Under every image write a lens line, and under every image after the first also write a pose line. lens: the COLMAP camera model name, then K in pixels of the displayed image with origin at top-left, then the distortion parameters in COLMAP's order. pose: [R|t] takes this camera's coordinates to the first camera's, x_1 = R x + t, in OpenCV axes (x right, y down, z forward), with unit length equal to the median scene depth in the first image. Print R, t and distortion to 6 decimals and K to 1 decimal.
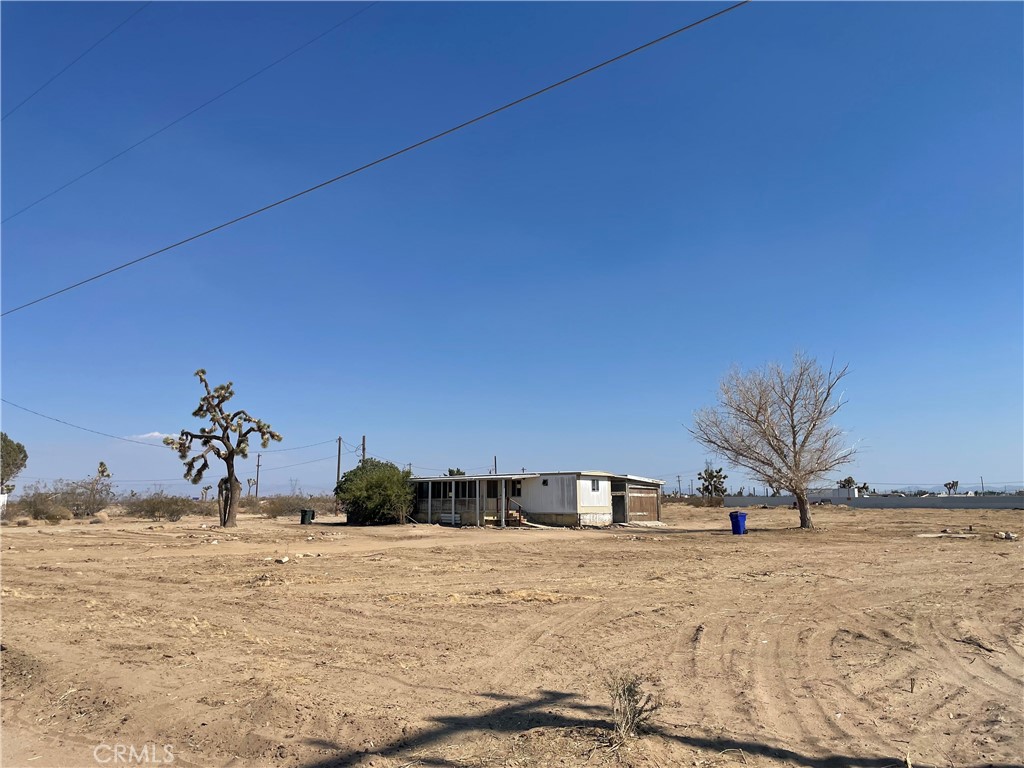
lens RADIAL K [[784.4, 0, 515.8], [0, 784.4, 379.2], [0, 0, 1]] dist [0.090174, -0.132187]
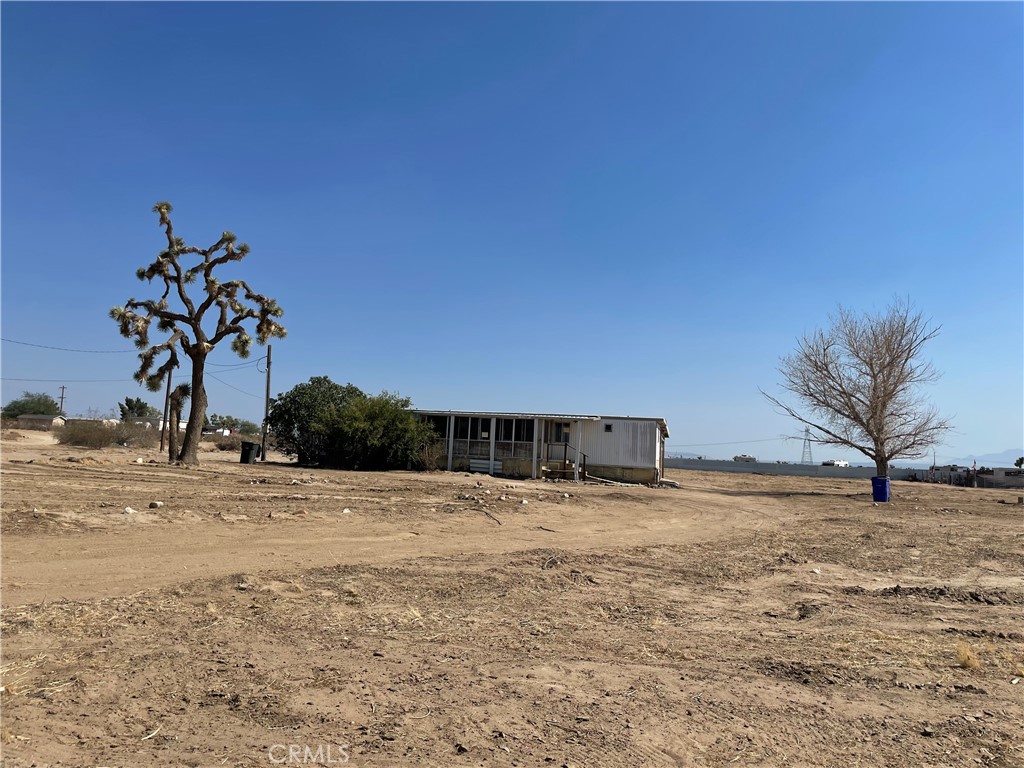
lens RADIAL K [[784.4, 0, 515.8], [0, 784.4, 379.2], [0, 0, 1]] dist [0.090174, -0.132187]
pose [[0.884658, 0.094083, 0.456650, -0.421297], [-0.123275, 0.991773, 0.034483, 0.066271], [-0.449649, -0.086799, 0.888978, 0.332295]]
